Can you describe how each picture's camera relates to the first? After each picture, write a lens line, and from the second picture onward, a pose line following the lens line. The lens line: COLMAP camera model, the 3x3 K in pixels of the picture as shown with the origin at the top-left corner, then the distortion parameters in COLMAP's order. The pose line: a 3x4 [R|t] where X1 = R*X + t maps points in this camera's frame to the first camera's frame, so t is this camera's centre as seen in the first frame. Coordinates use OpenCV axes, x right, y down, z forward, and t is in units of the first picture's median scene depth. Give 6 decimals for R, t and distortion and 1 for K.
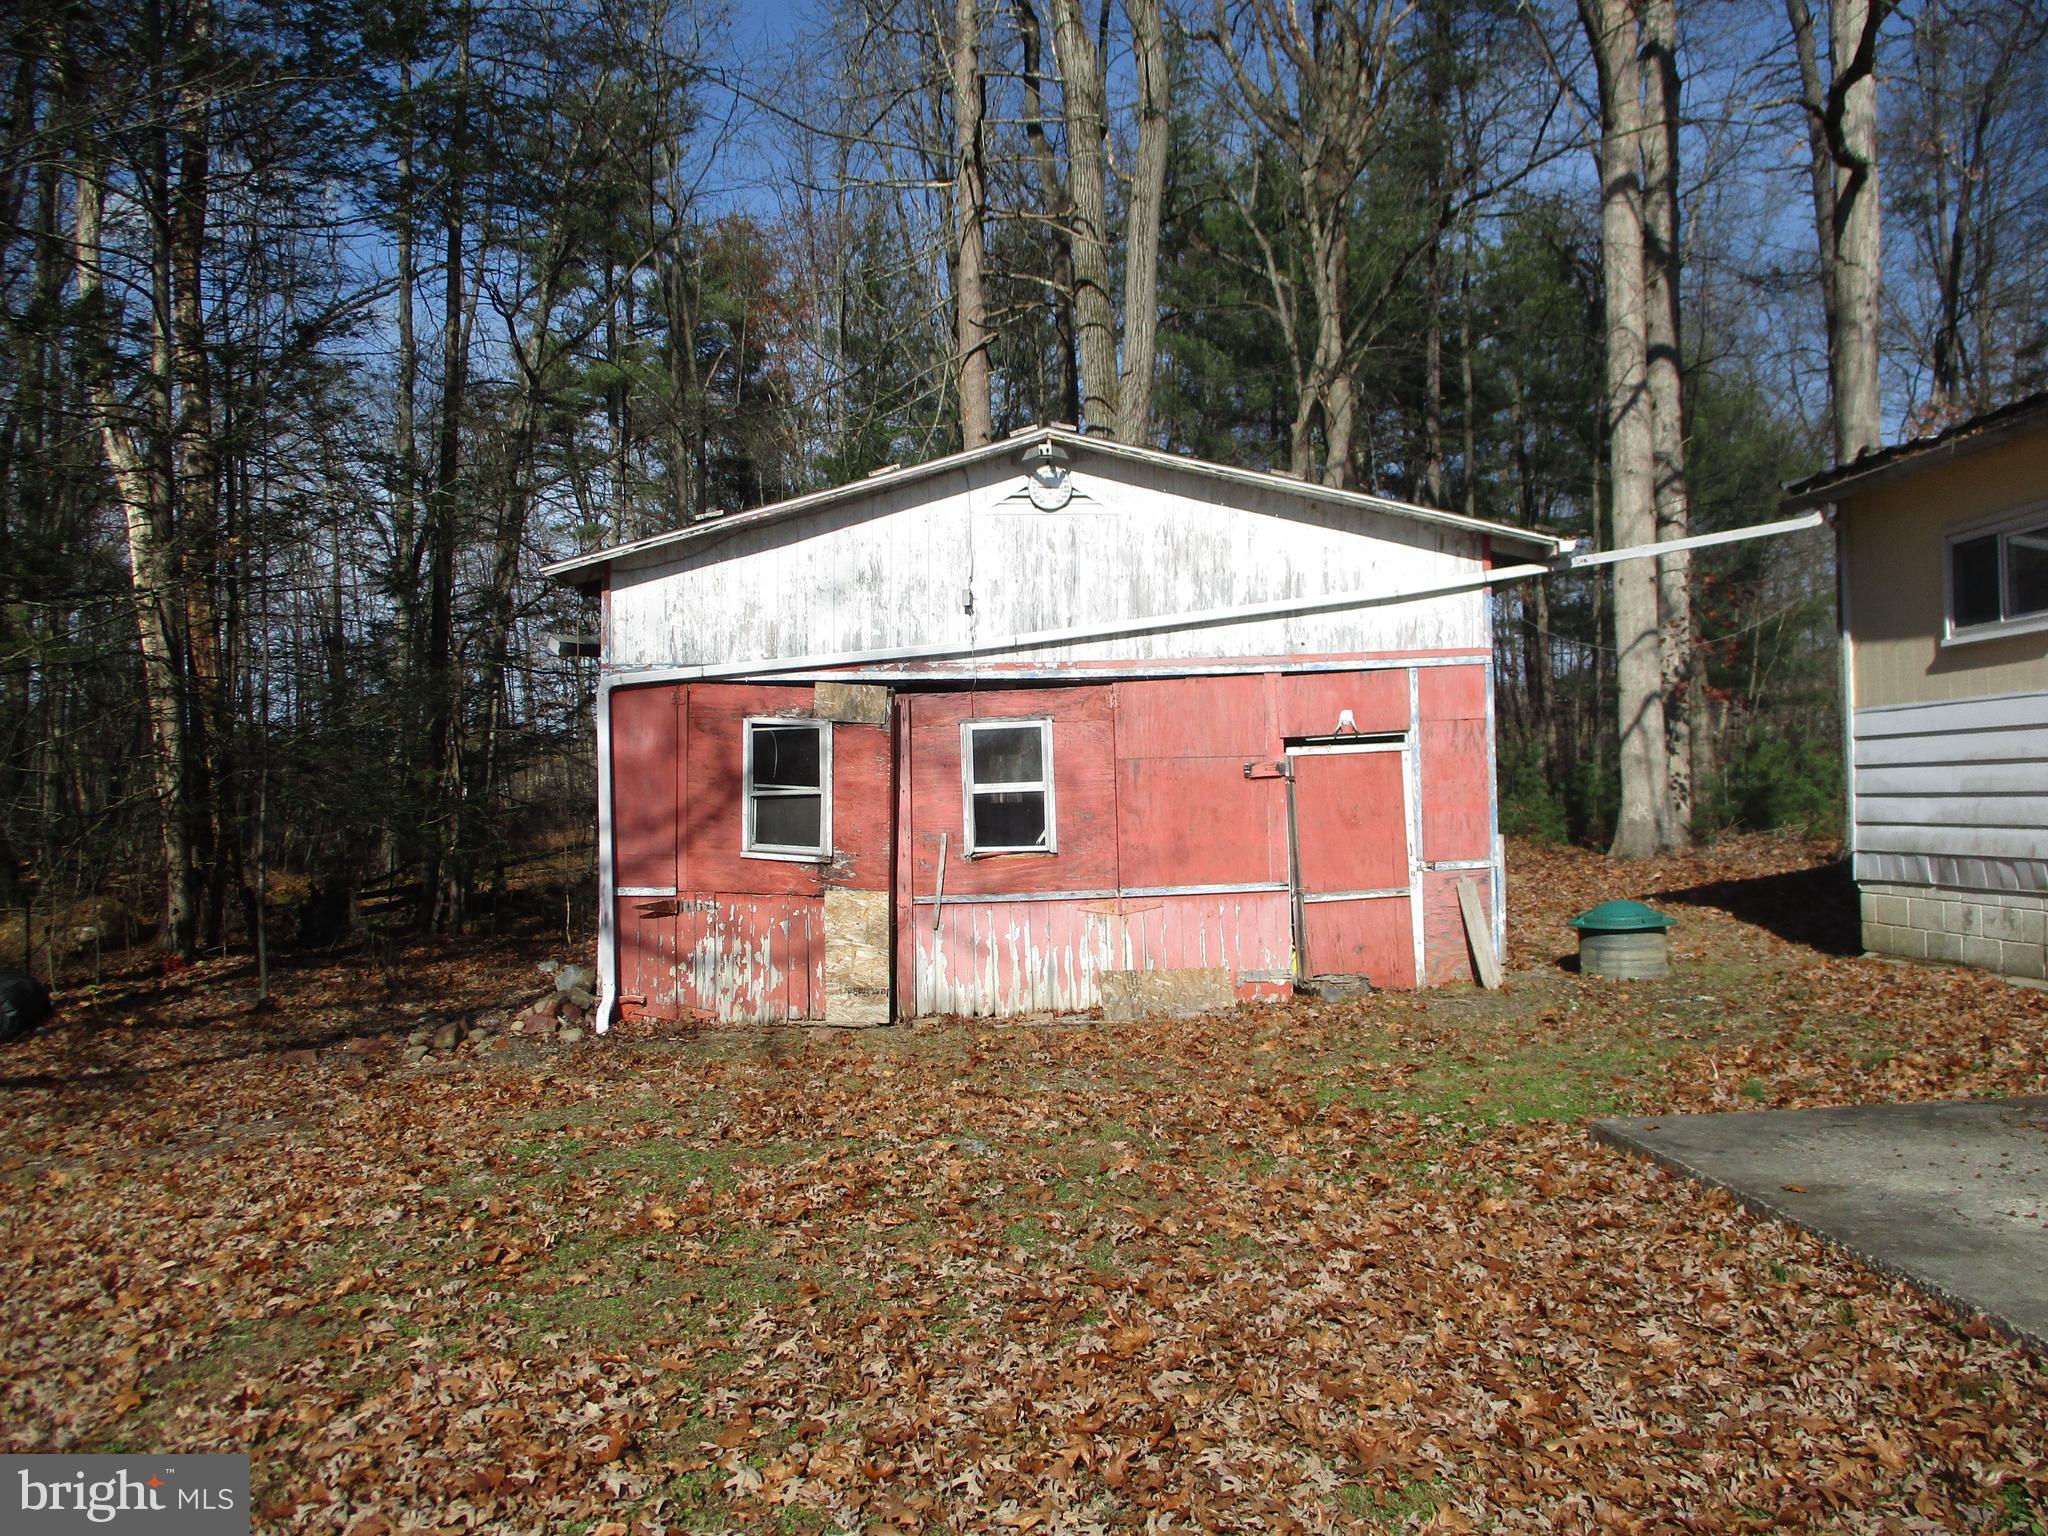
lens RADIAL K [[1681.4, 0, 1027.5], [0, 1681.4, 761.7], [0, 0, 1]] dist [-0.039823, 0.006522]
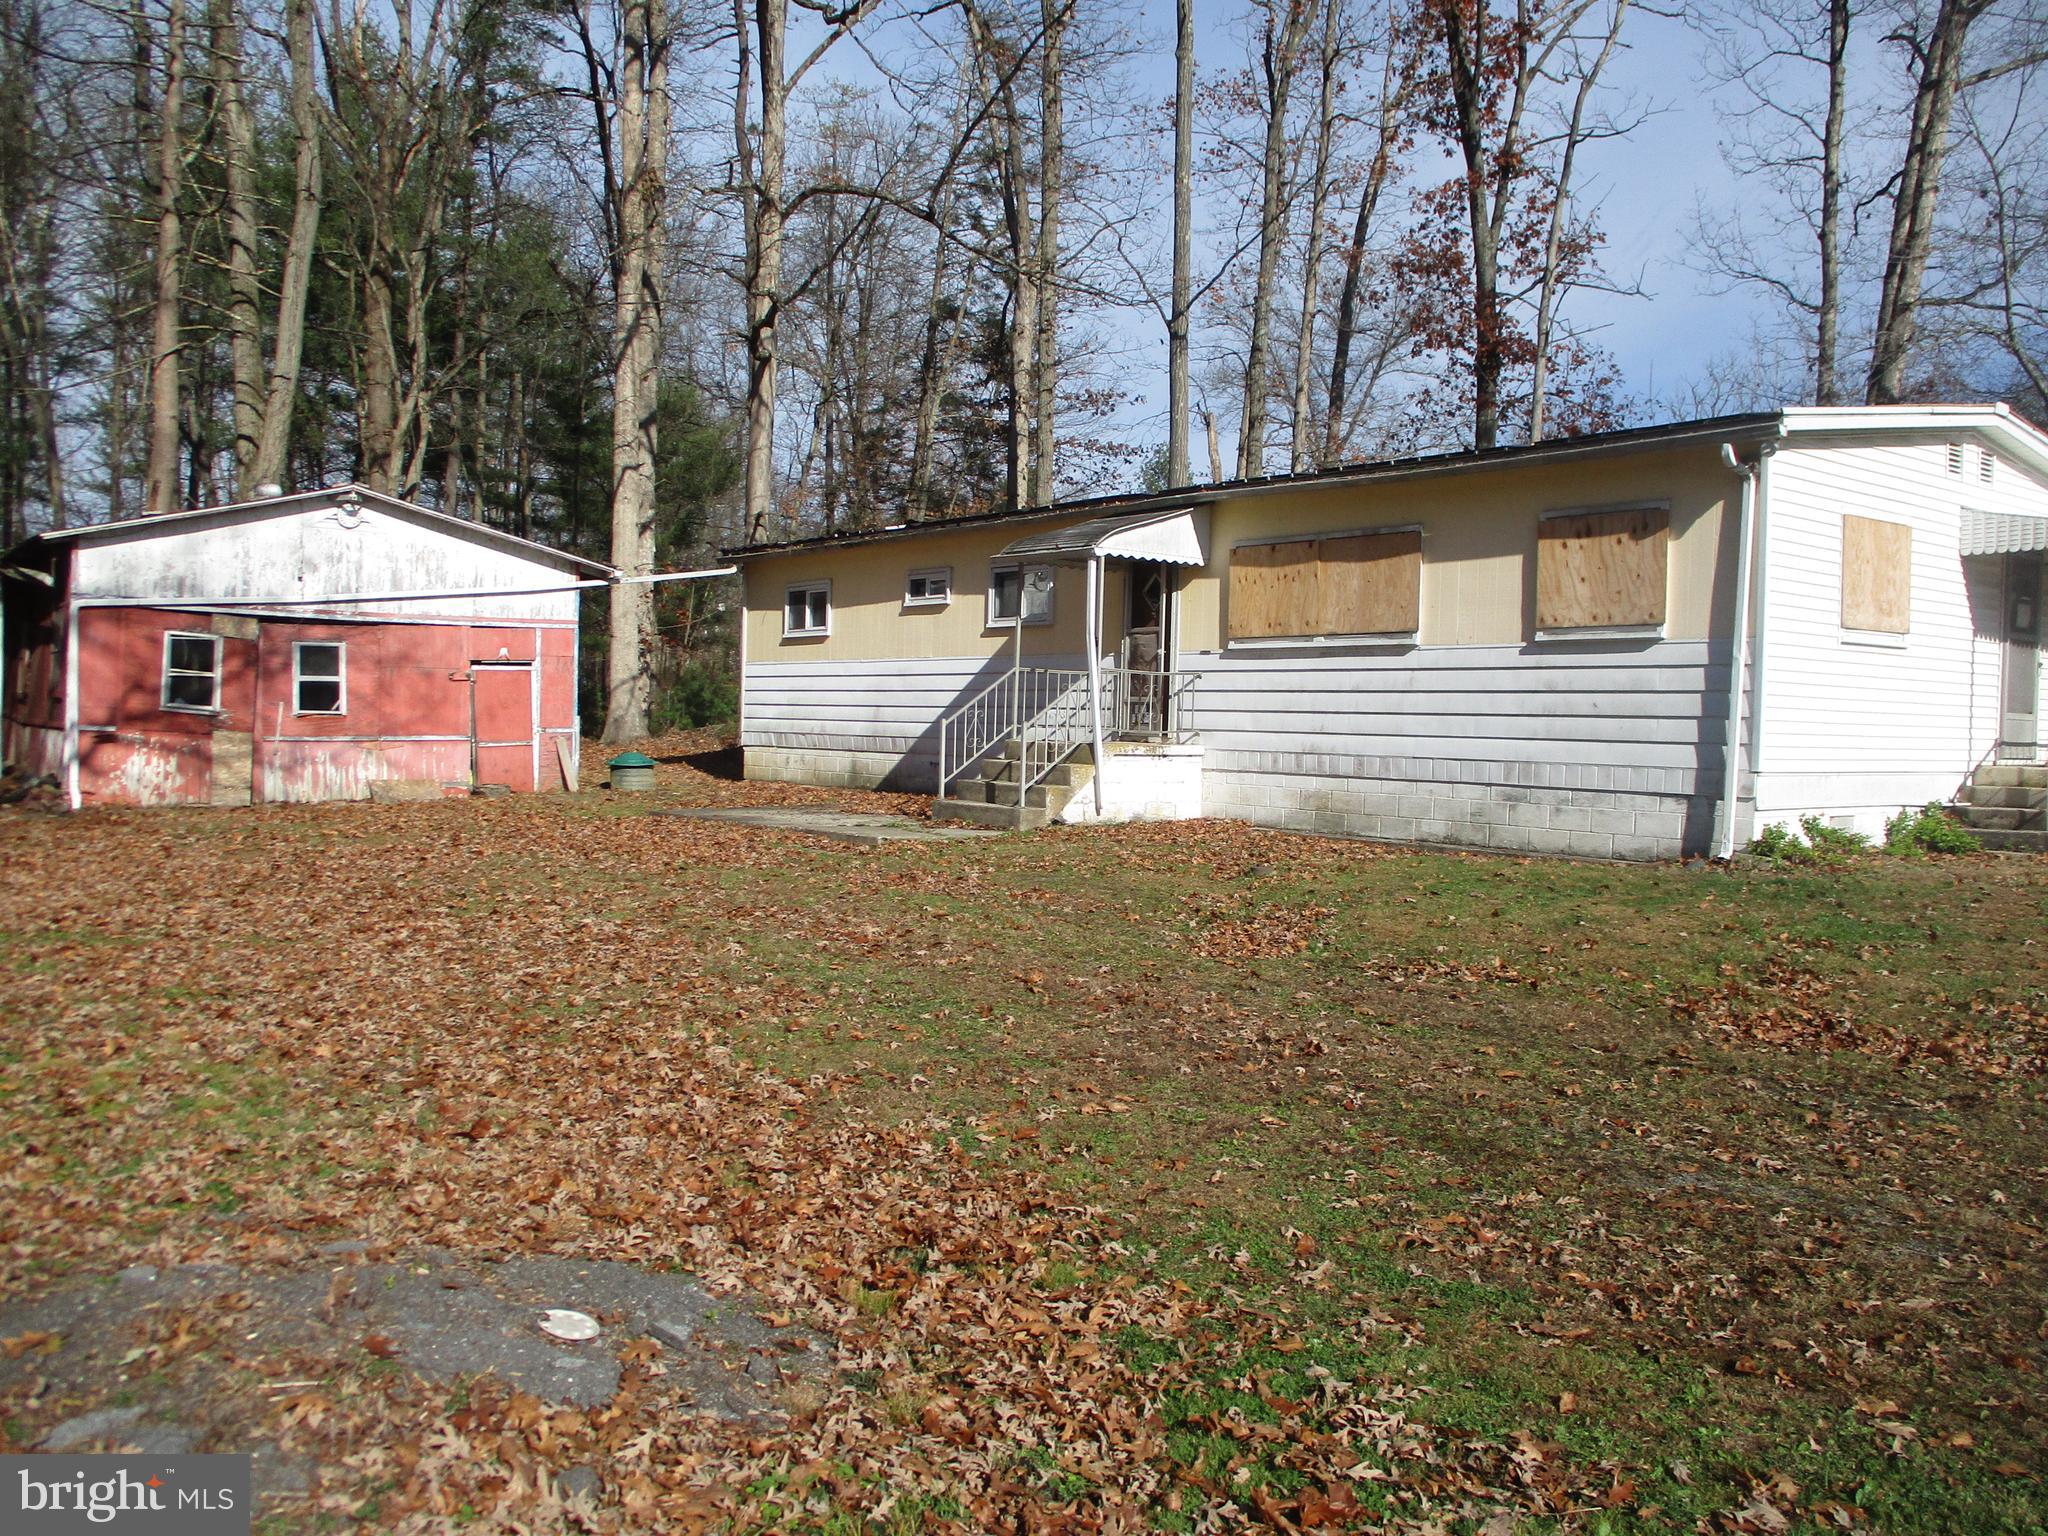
lens RADIAL K [[1681.4, 0, 1027.5], [0, 1681.4, 761.7], [0, 0, 1]] dist [-0.039823, 0.006522]
pose [[0.809737, 0.025481, 0.586239, -0.449346], [-0.055138, 0.997940, 0.032784, 0.003565], [-0.584197, -0.058871, 0.809474, -0.919173]]
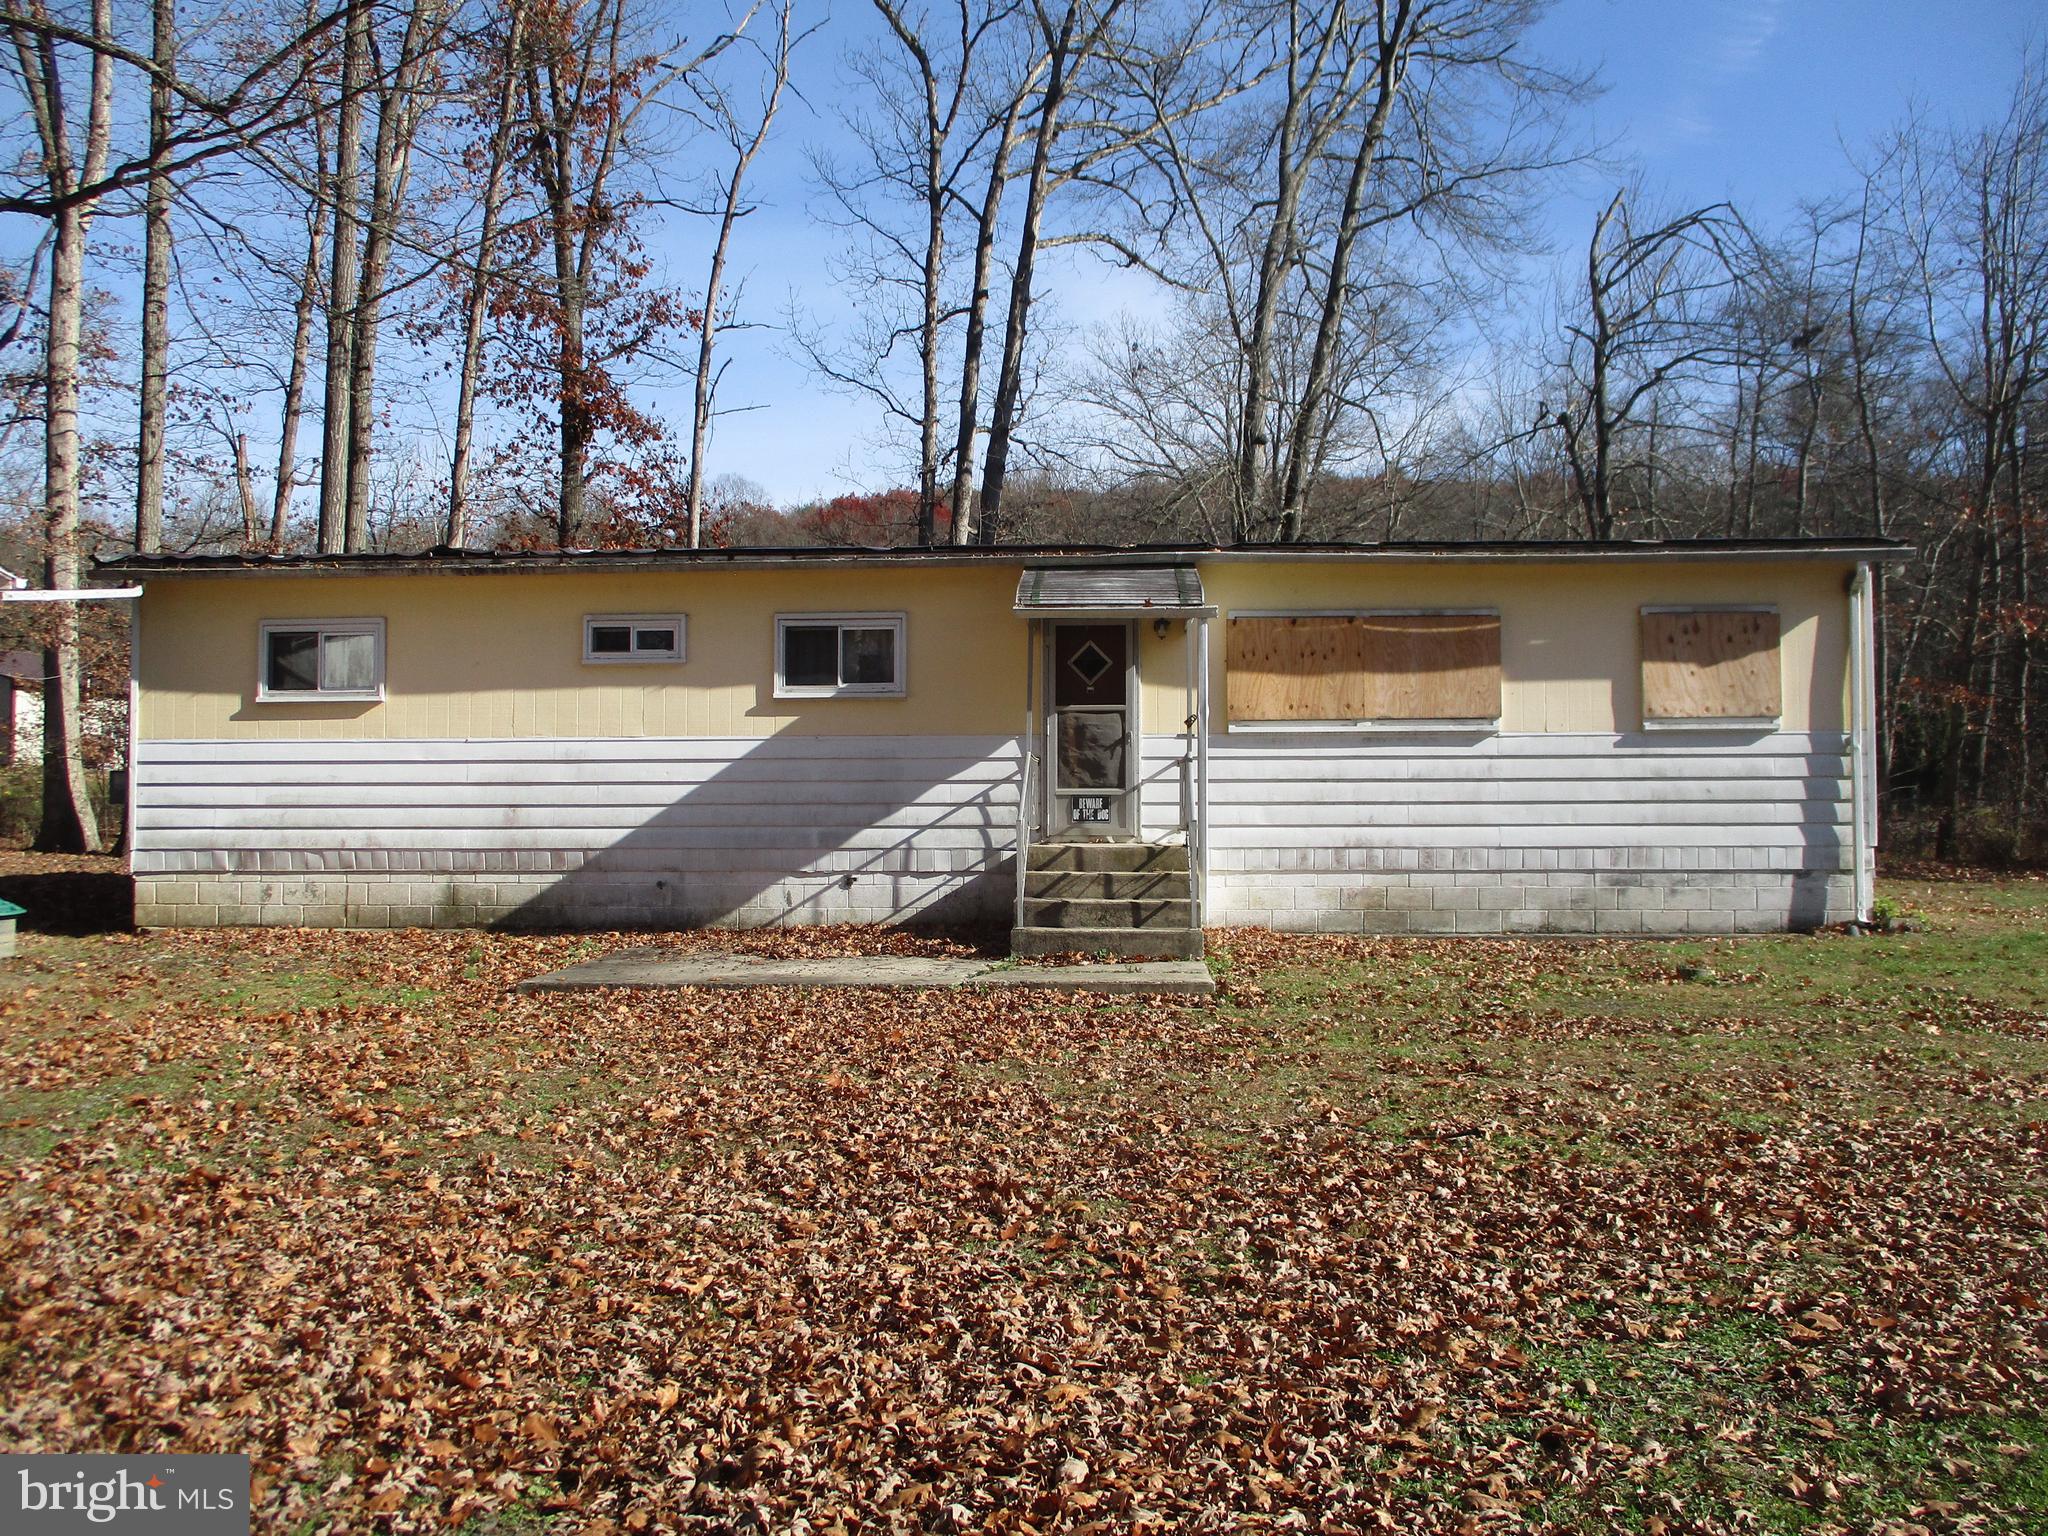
lens RADIAL K [[1747.9, 0, 1025.8], [0, 1747.9, 728.3], [0, 0, 1]] dist [-0.011885, -0.003015]
pose [[0.095577, 0.082603, 0.991989, -0.789347], [-0.025053, 0.996435, -0.080560, 0.051755], [-0.995107, -0.017153, 0.097306, 0.180744]]
